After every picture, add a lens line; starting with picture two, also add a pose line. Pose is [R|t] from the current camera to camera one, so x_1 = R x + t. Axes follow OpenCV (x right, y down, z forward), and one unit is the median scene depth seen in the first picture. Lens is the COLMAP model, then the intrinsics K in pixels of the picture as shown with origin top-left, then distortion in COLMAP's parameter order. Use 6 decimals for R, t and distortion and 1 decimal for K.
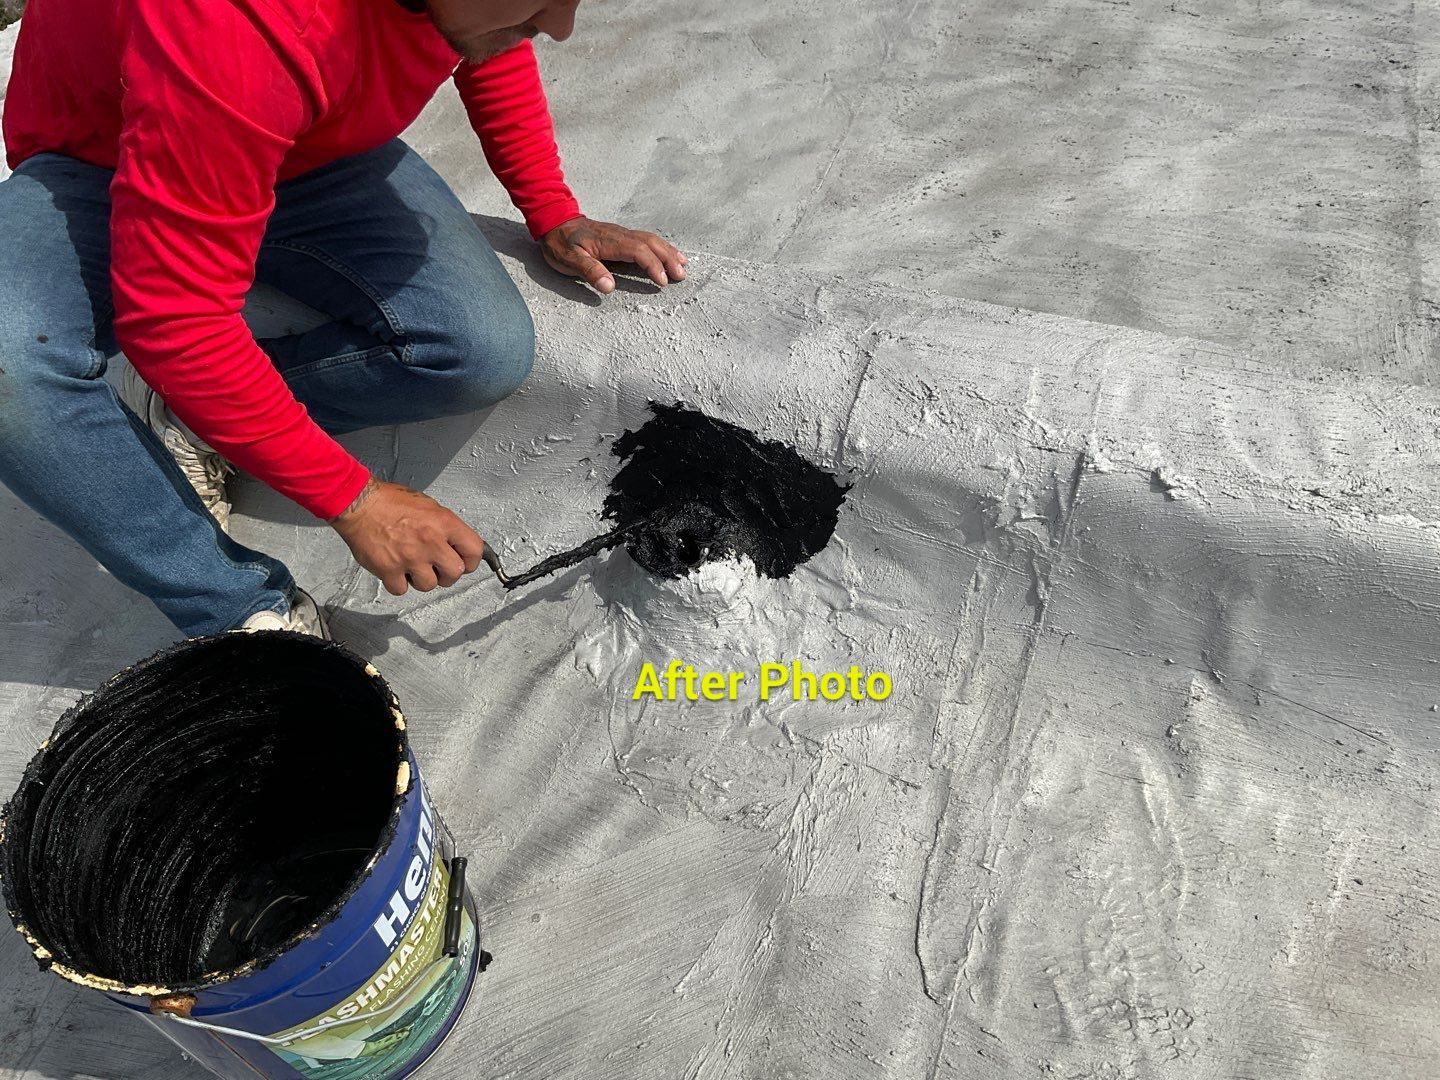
lens RADIAL K [[1167.6, 0, 711.4], [0, 1167.6, 537.1], [0, 0, 1]] dist [0.099701, -0.190499]
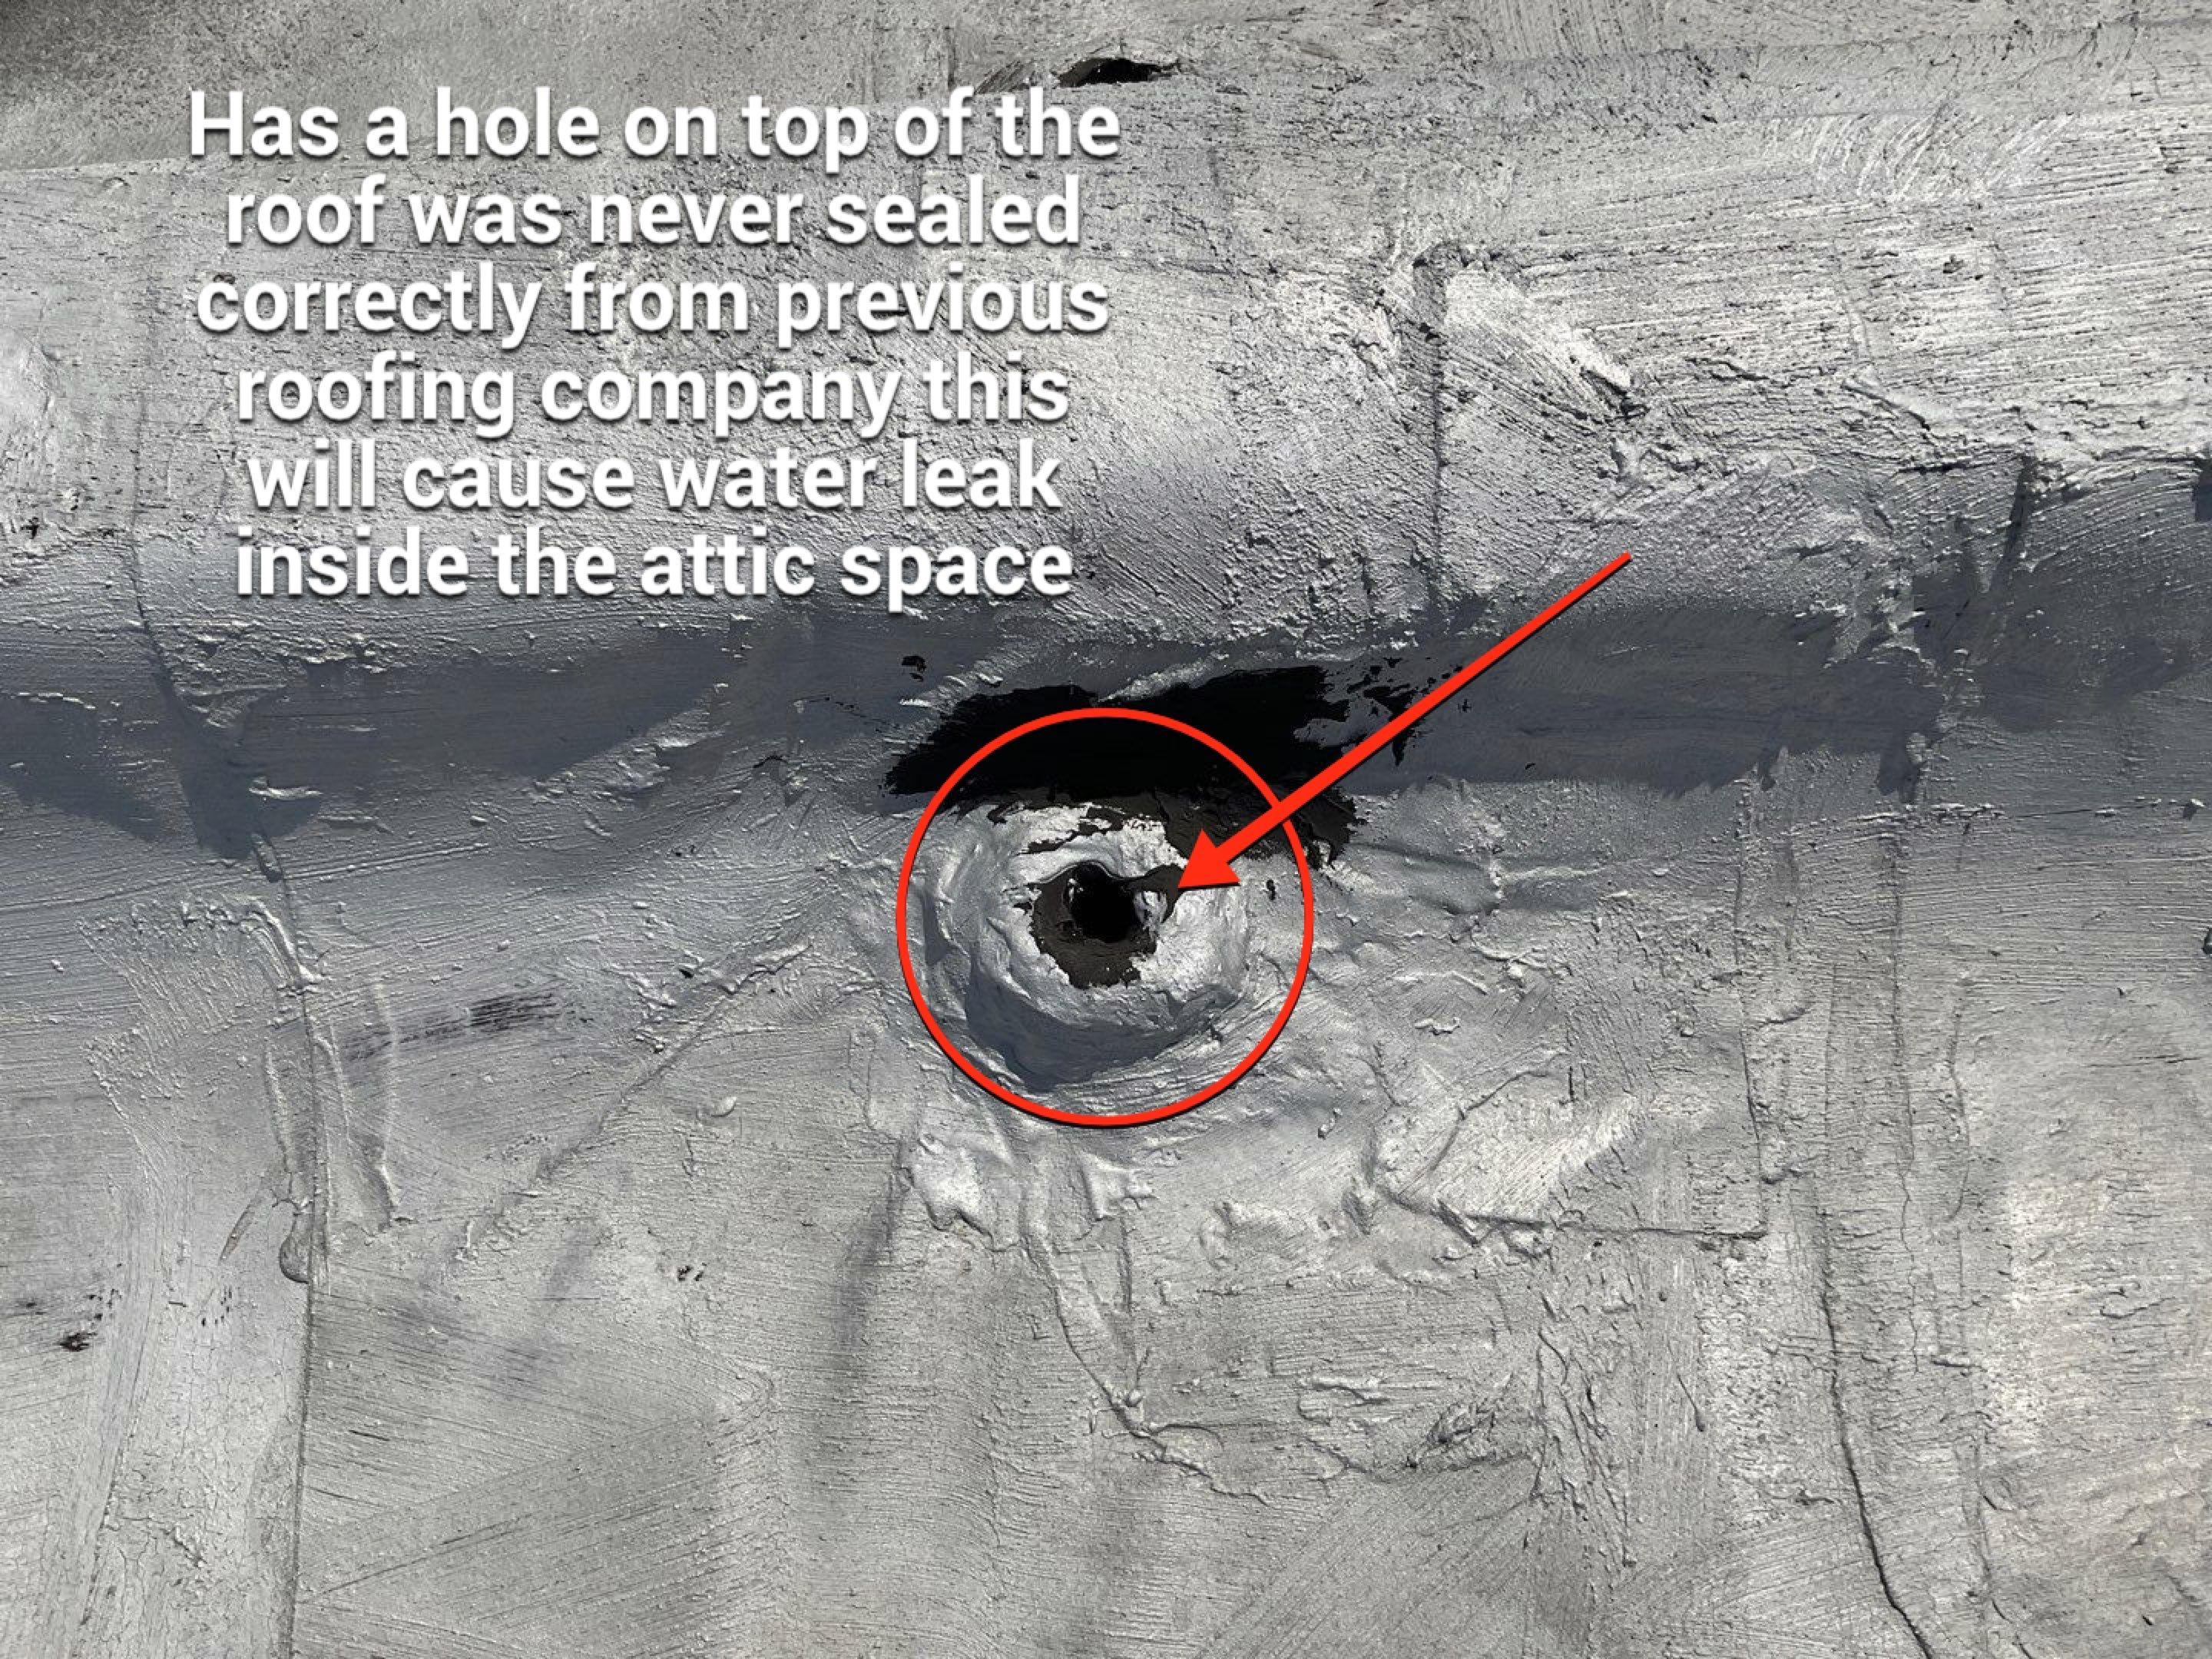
lens RADIAL K [[1793.6, 0, 1092.8], [0, 1793.6, 825.1], [0, 0, 1]] dist [0.099701, -0.190499]
pose [[0.924117, -0.358422, 0.132446, -0.103241], [0.282921, 0.874793, 0.393310, -0.283296], [-0.256834, -0.325993, 0.909816, 0.455627]]
